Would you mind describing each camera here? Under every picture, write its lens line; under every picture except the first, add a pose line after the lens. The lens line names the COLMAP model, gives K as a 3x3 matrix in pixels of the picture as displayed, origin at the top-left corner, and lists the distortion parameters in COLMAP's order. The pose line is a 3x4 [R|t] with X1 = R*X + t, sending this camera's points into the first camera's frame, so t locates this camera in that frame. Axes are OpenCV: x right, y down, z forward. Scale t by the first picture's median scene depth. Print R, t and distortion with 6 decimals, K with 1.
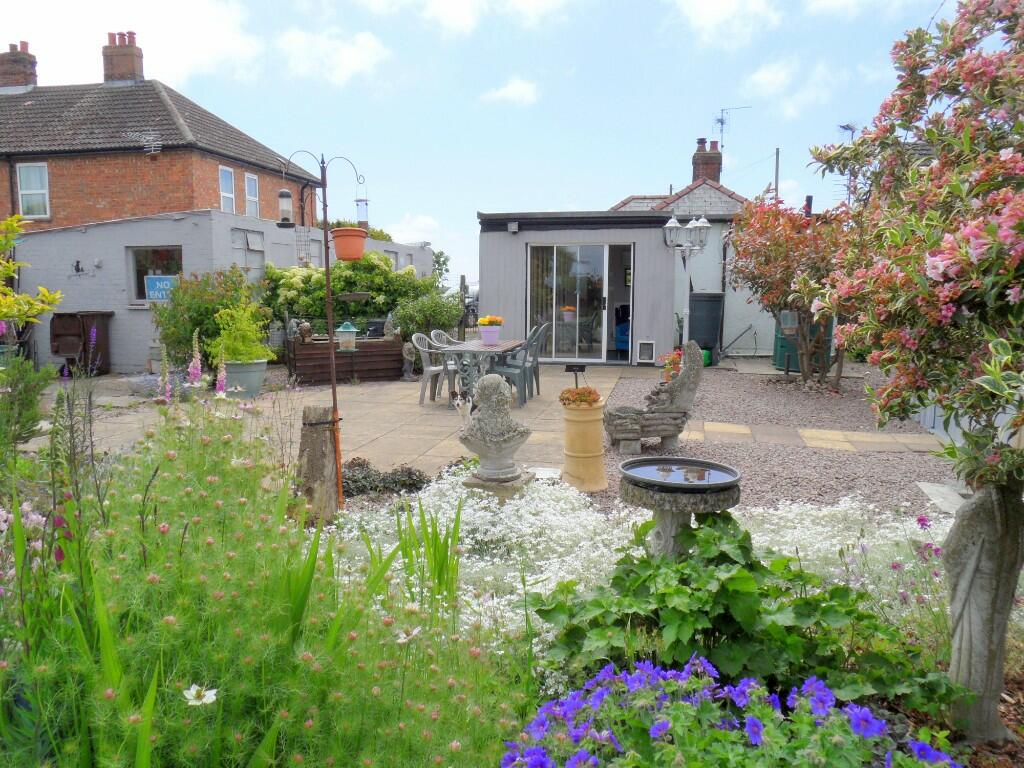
lens RADIAL K [[759.2, 0, 506.8], [0, 759.2, 383.0], [0, 0, 1]] dist [-0.027226, 0.030869]
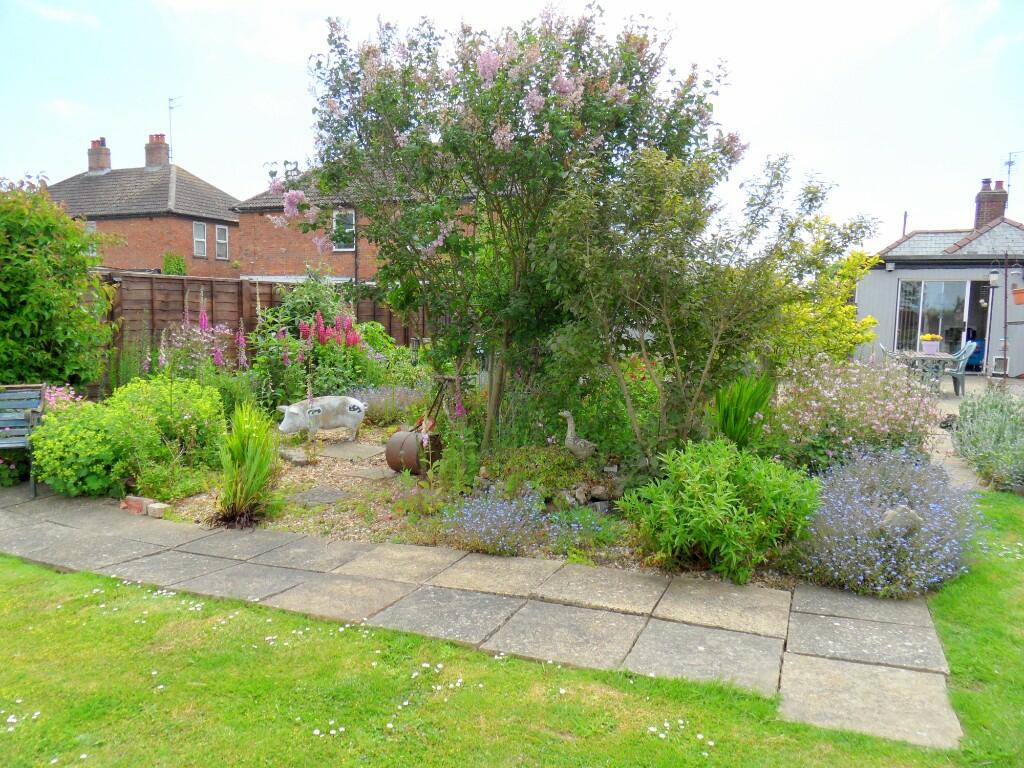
lens RADIAL K [[759.2, 0, 509.4], [0, 759.2, 386.8], [0, 0, 1]] dist [-0.027226, 0.030869]
pose [[0.980005, 0.035091, -0.195855, -0.370815], [-0.038808, 0.999131, -0.015176, 0.045887], [0.195153, 0.022473, 0.980515, -0.393507]]
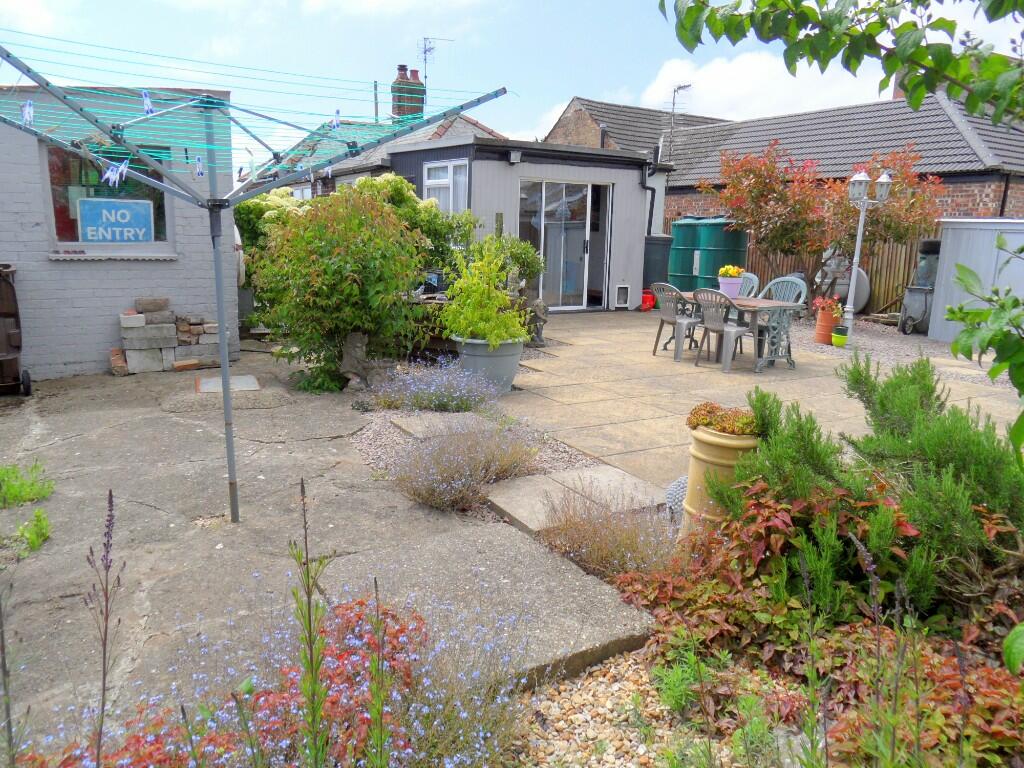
lens RADIAL K [[759.2, 0, 513.0], [0, 759.2, 385.8], [0, 0, 1]] dist [-0.027226, 0.030869]
pose [[0.733334, -0.124806, 0.668315, -0.598846], [0.063311, 0.991271, 0.115647, -0.048030], [-0.676915, -0.042496, 0.734834, 0.359348]]
